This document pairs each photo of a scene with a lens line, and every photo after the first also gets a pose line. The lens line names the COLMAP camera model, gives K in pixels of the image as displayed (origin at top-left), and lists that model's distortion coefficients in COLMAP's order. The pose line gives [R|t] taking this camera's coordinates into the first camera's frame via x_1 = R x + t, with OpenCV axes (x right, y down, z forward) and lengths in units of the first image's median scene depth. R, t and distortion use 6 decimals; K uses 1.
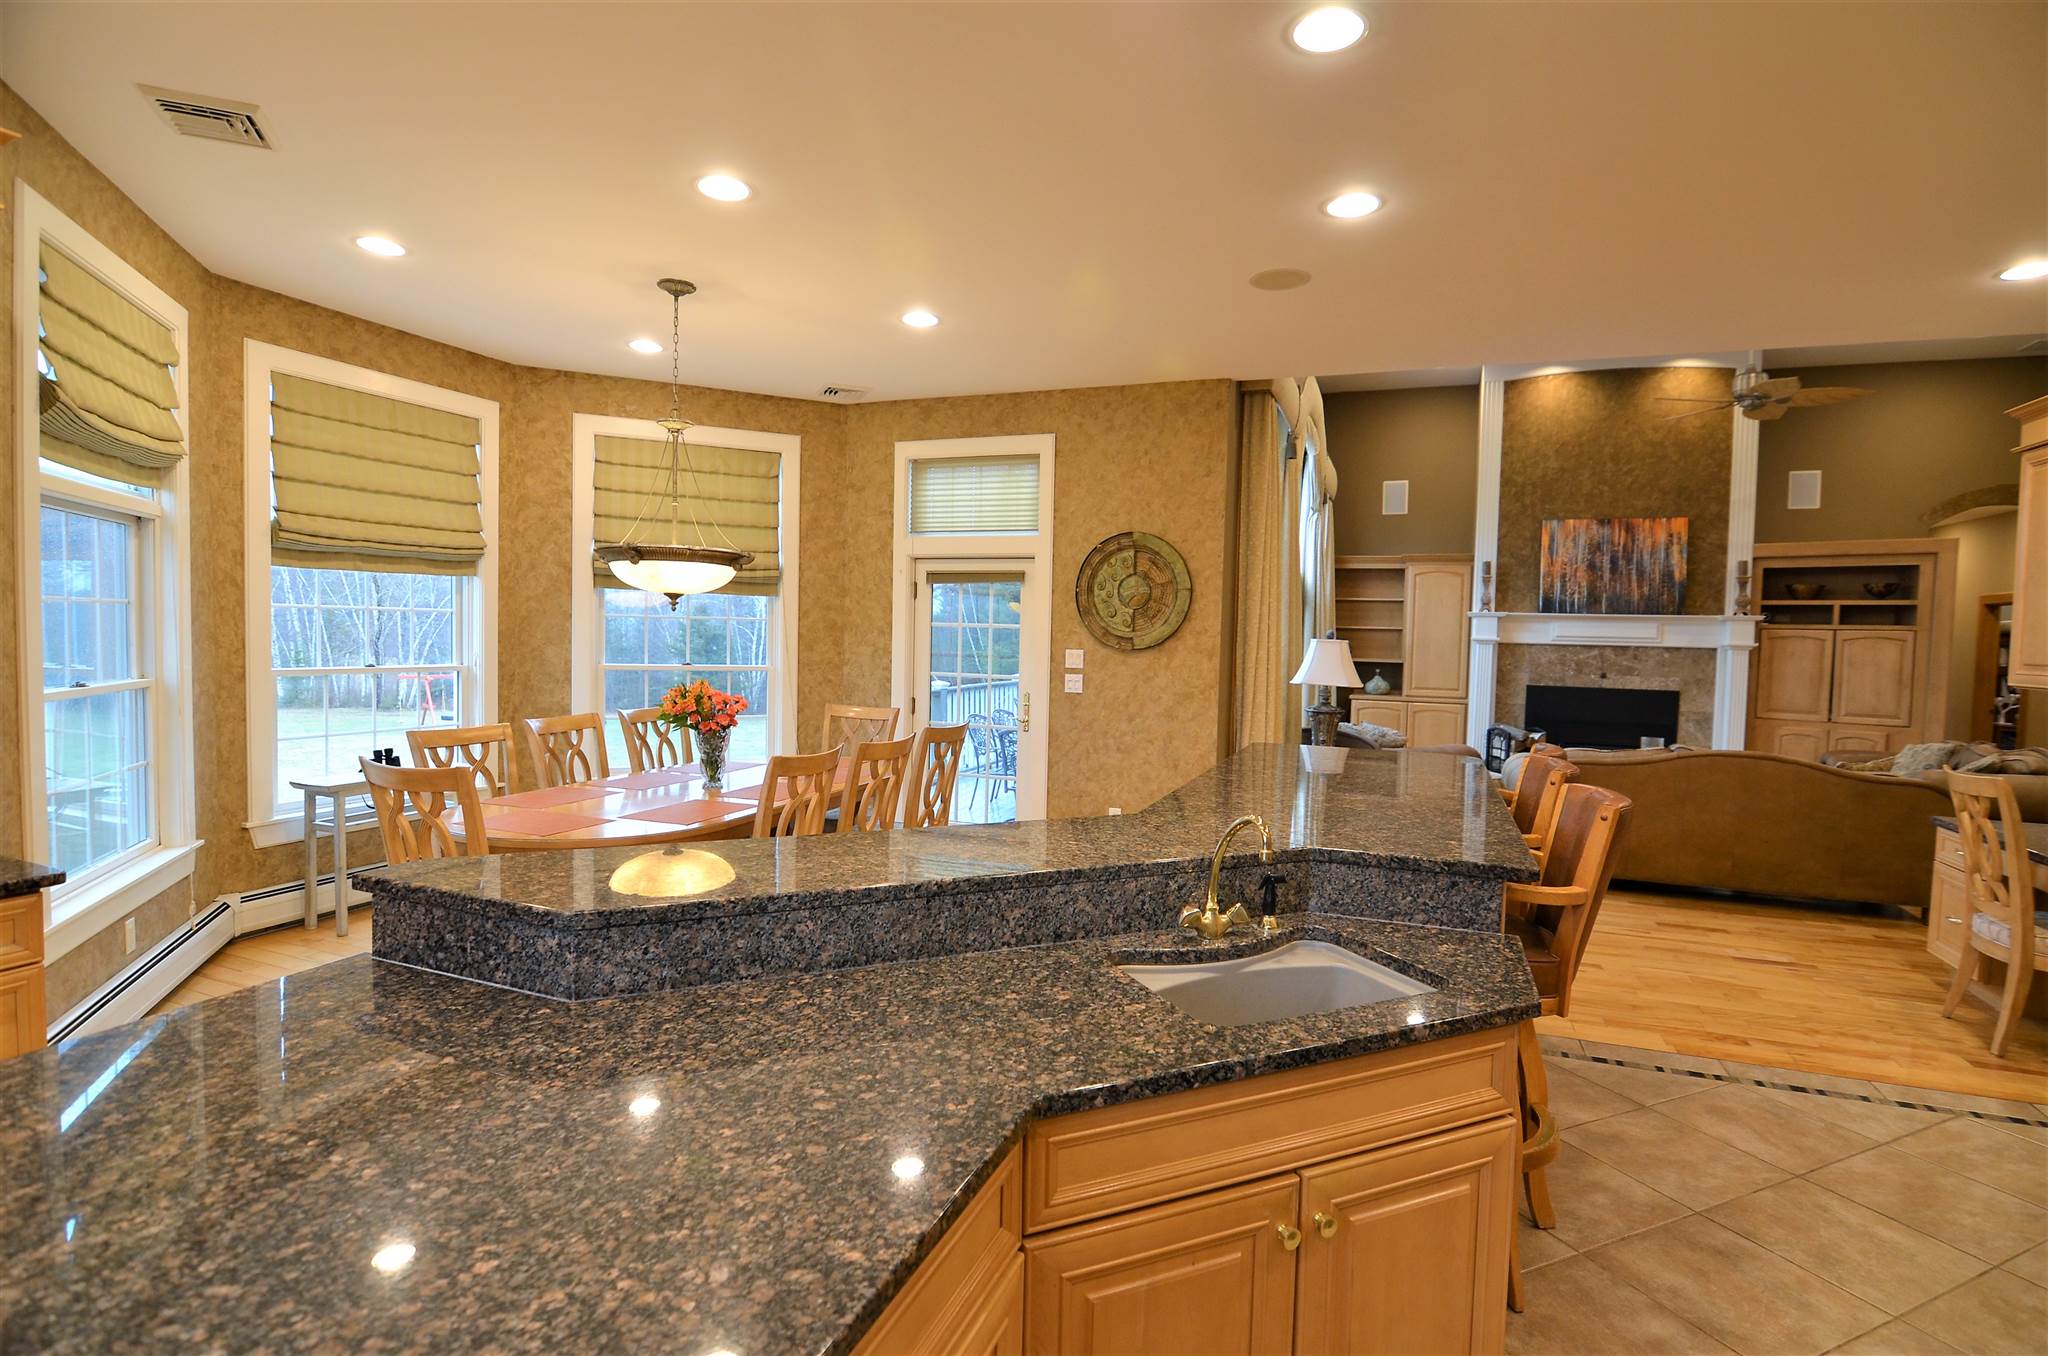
lens RADIAL K [[991.2, 0, 1035.5], [0, 991.2, 678.3], [0, 0, 1]] dist [-0.010672, -0.005965]
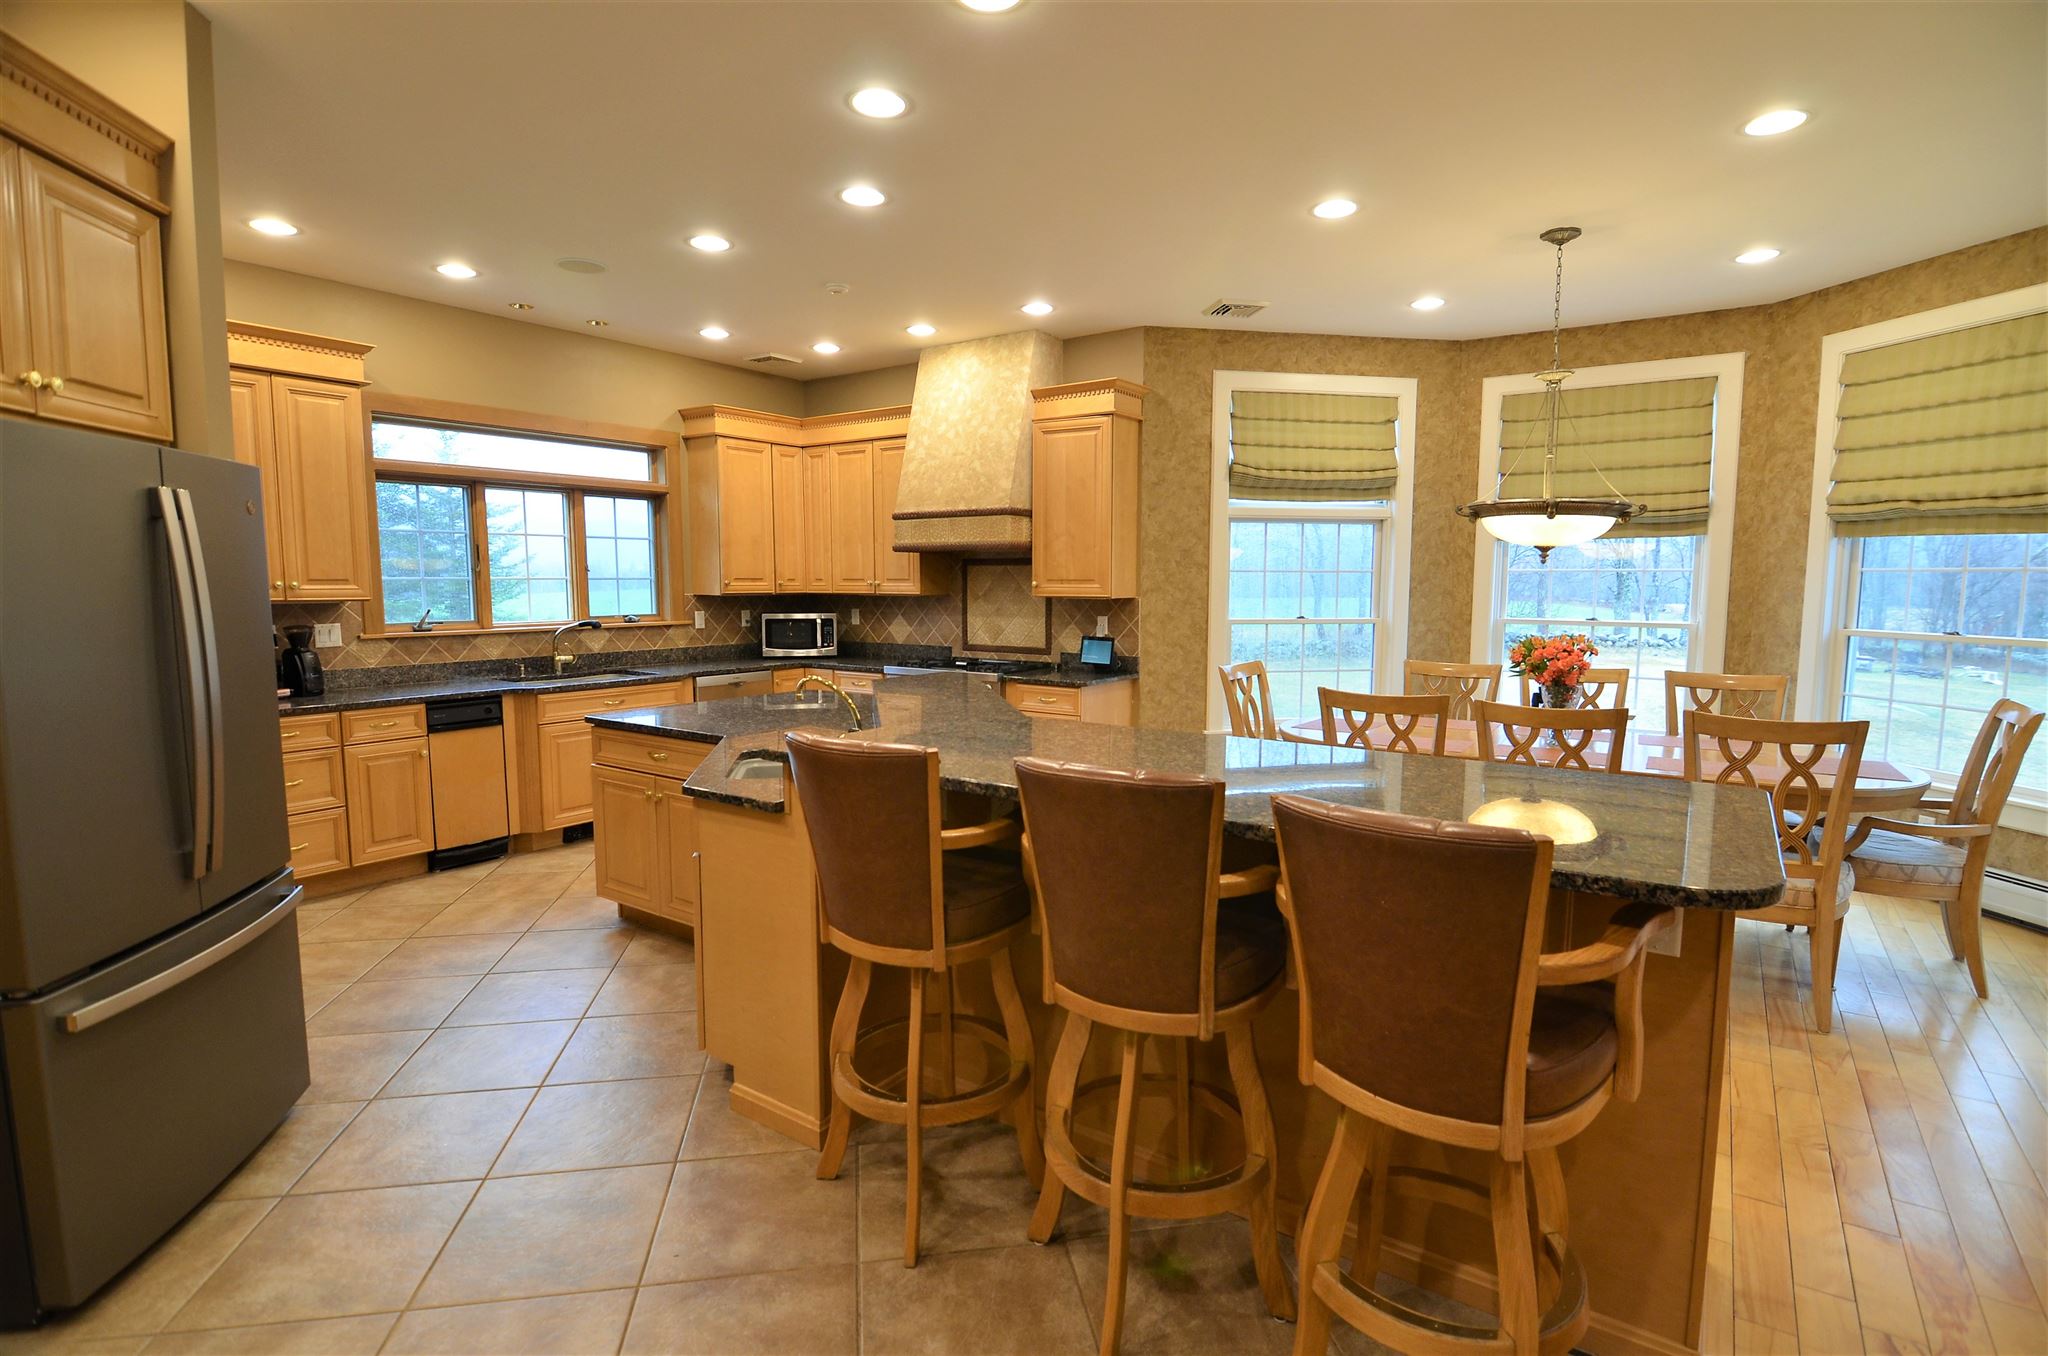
lens RADIAL K [[991.2, 0, 1022.9], [0, 991.2, 679.3], [0, 0, 1]] dist [-0.010672, -0.005965]
pose [[-0.239275, 0.074768, -0.968069, 0.344313], [-0.051888, 0.994621, 0.089644, -0.006394], [0.969564, 0.071681, -0.234109, 0.337289]]
